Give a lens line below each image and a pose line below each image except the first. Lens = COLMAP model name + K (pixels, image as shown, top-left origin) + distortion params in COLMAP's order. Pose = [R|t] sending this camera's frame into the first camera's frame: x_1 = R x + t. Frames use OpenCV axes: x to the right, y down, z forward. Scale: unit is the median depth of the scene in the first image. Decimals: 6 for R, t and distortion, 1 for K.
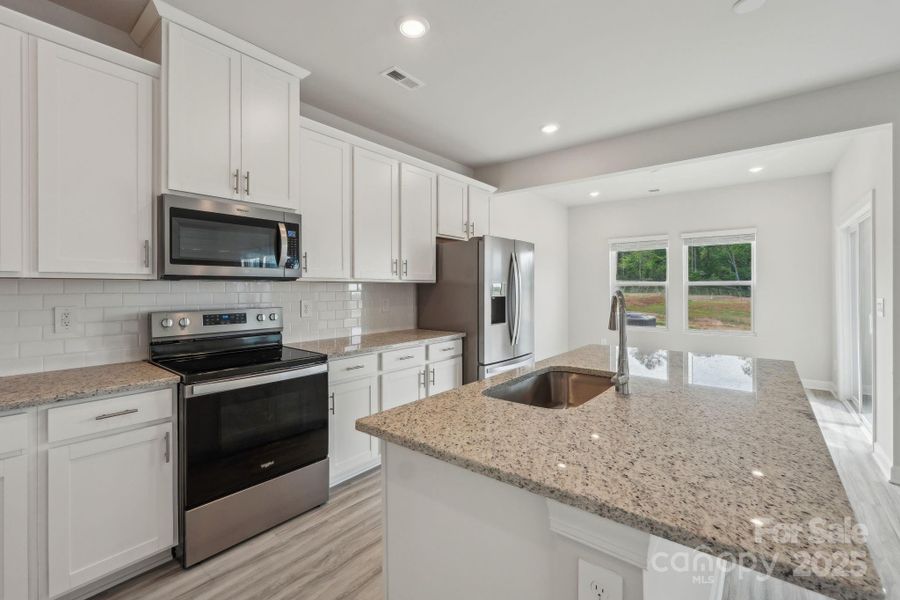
lens RADIAL K [[391.8, 0, 454.1], [0, 391.8, 287.9], [0, 0, 1]] dist [-0.000474, 0.000116]
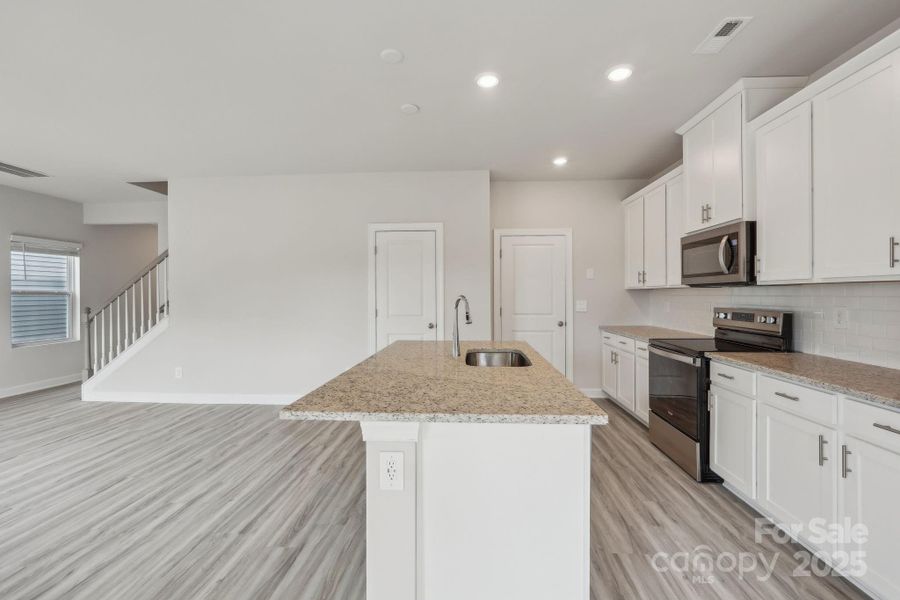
lens RADIAL K [[390.7, 0, 451.4], [0, 390.7, 295.5], [0, 0, 1]] dist [-0.000936, 0.000070]
pose [[-0.818450, 0.005126, -0.574555, 0.889873], [0.007028, 0.999975, -0.001089, 0.004423], [0.574534, -0.004929, -0.818466, 1.491370]]
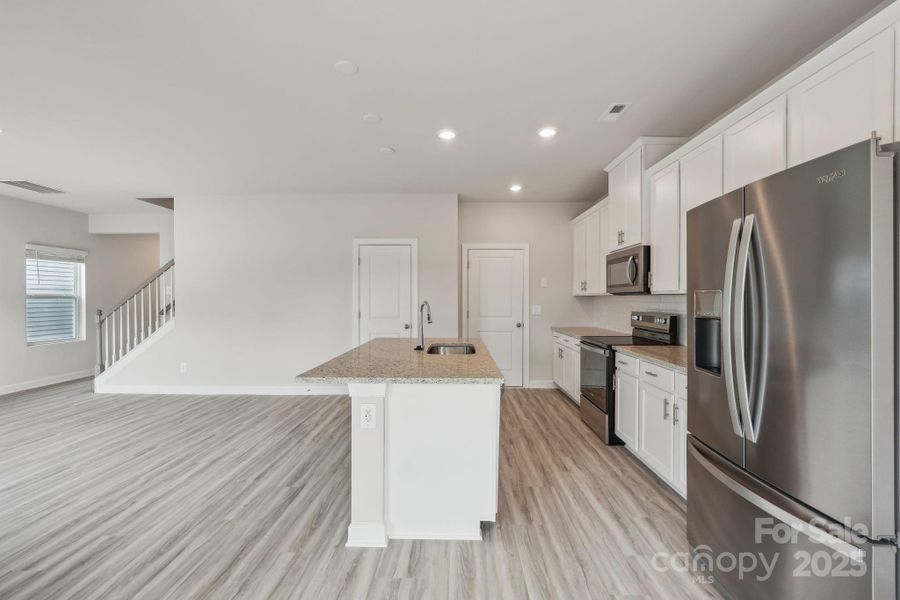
lens RADIAL K [[389.2, 0, 450.0], [0, 389.2, 300.0], [0, 0, 1]] dist [0.000256, 0.000357]
pose [[-0.796948, 0.002960, -0.604040, 1.017390], [0.002783, 0.999995, 0.001229, -0.002945], [0.604041, -0.000702, -0.796953, 1.784420]]
